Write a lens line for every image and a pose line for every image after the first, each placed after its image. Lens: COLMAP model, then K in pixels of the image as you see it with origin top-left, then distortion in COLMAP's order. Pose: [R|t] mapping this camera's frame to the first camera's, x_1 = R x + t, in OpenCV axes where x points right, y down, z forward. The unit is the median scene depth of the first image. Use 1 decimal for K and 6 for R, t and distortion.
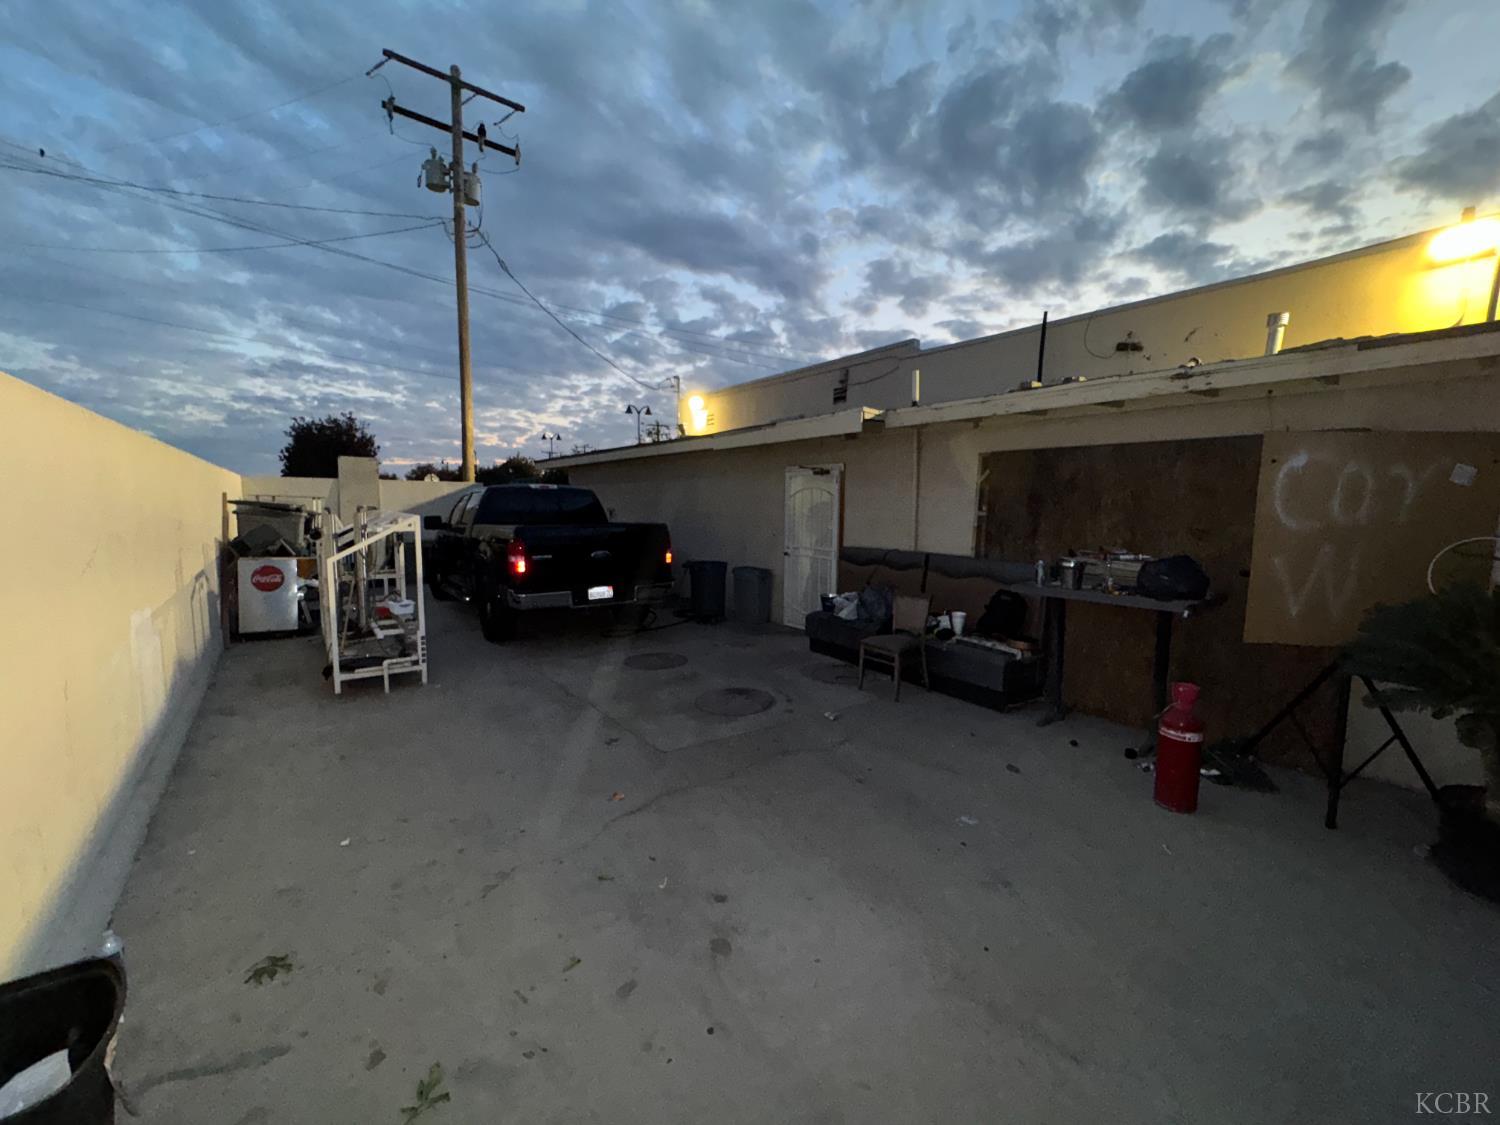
lens RADIAL K [[603.7, 0, 749.1], [0, 603.7, 565.7], [0, 0, 1]] dist [-0.004777, 0.000749]
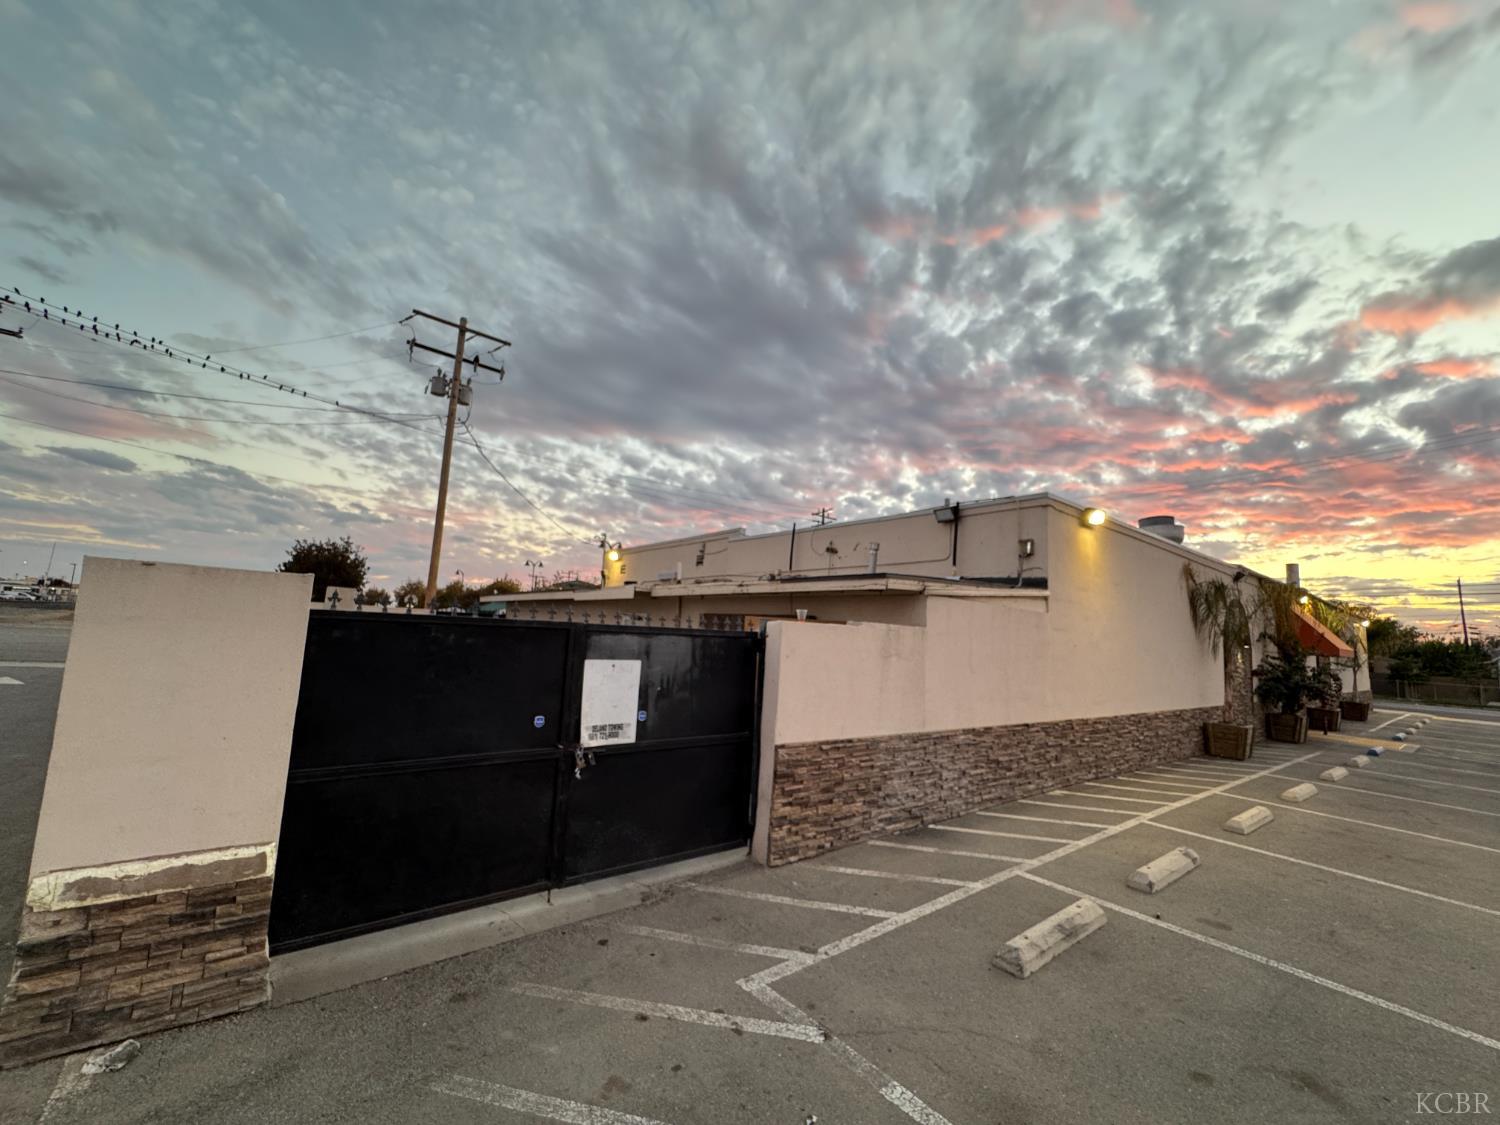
lens RADIAL K [[603.7, 0, 750.9], [0, 603.7, 566.4], [0, 0, 1]] dist [-0.004777, 0.000749]
pose [[0.998692, 0.048819, 0.015219, 0.192860], [-0.044468, 0.976052, -0.212943, 0.016871], [-0.025251, 0.211988, 0.976946, -0.280399]]
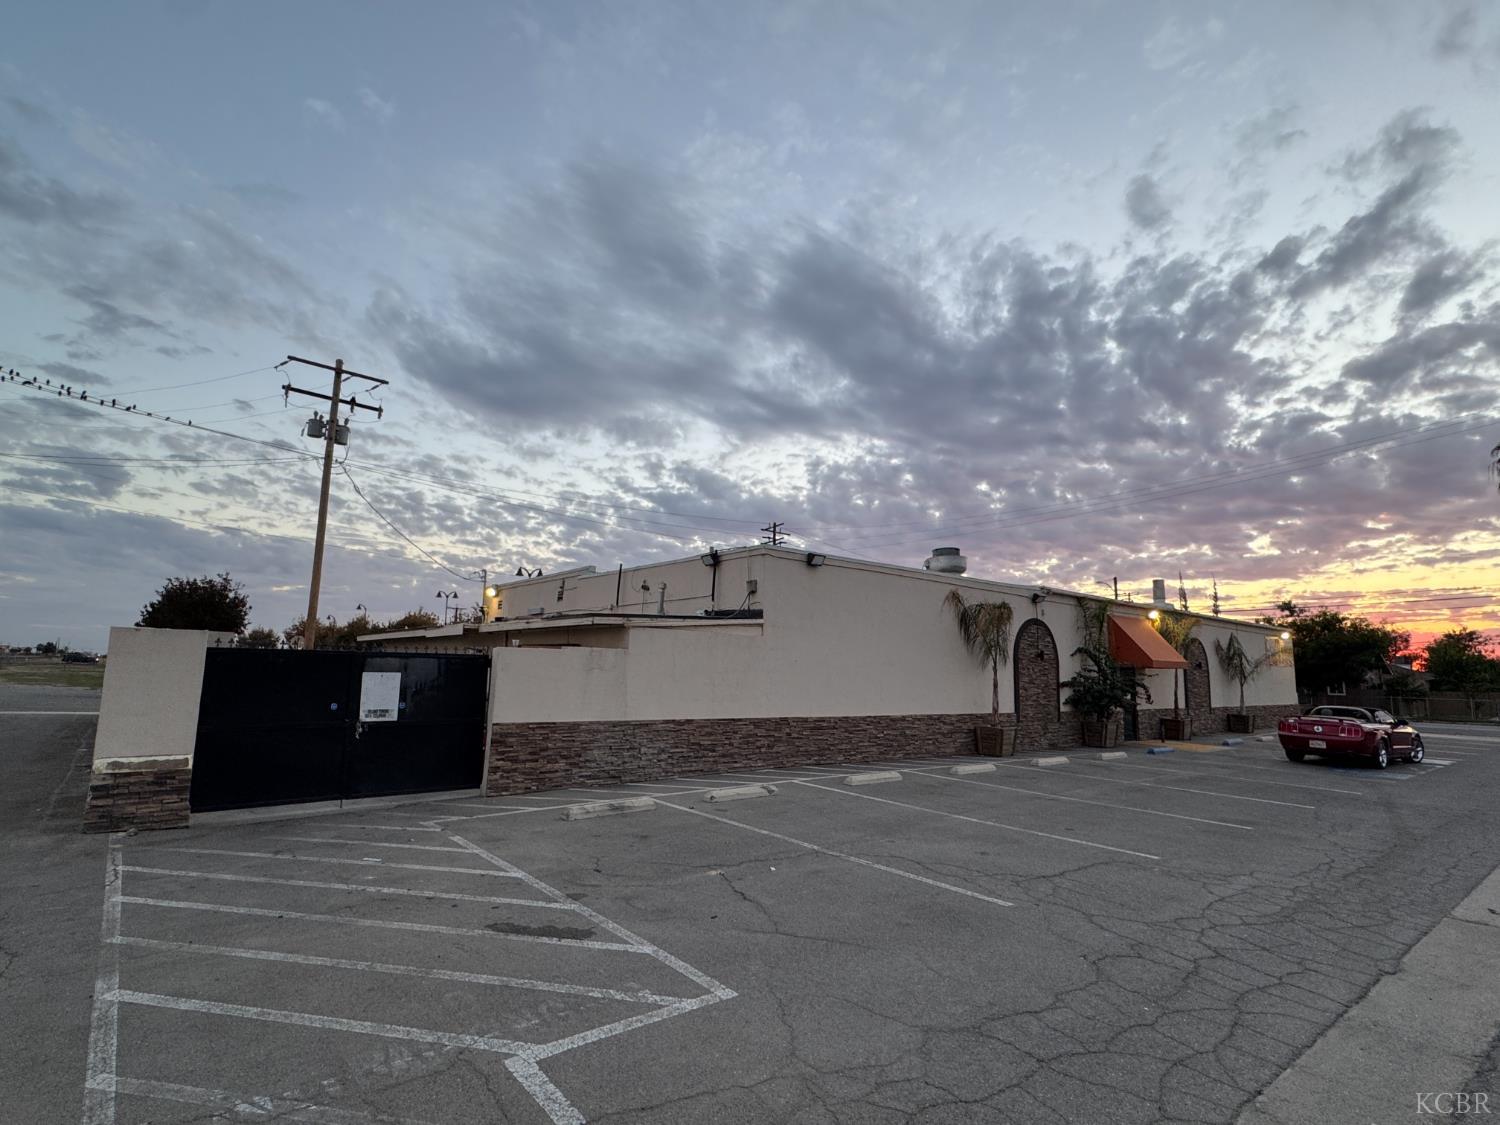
lens RADIAL K [[752.8, 0, 753.6], [0, 752.8, 569.5], [0, 0, 1]] dist [-0.000742, -0.000342]
pose [[0.999143, 0.021059, 0.035629, 0.436216], [-0.012096, 0.971863, -0.235234, 0.065965], [-0.039581, 0.234602, 0.971285, -0.653235]]
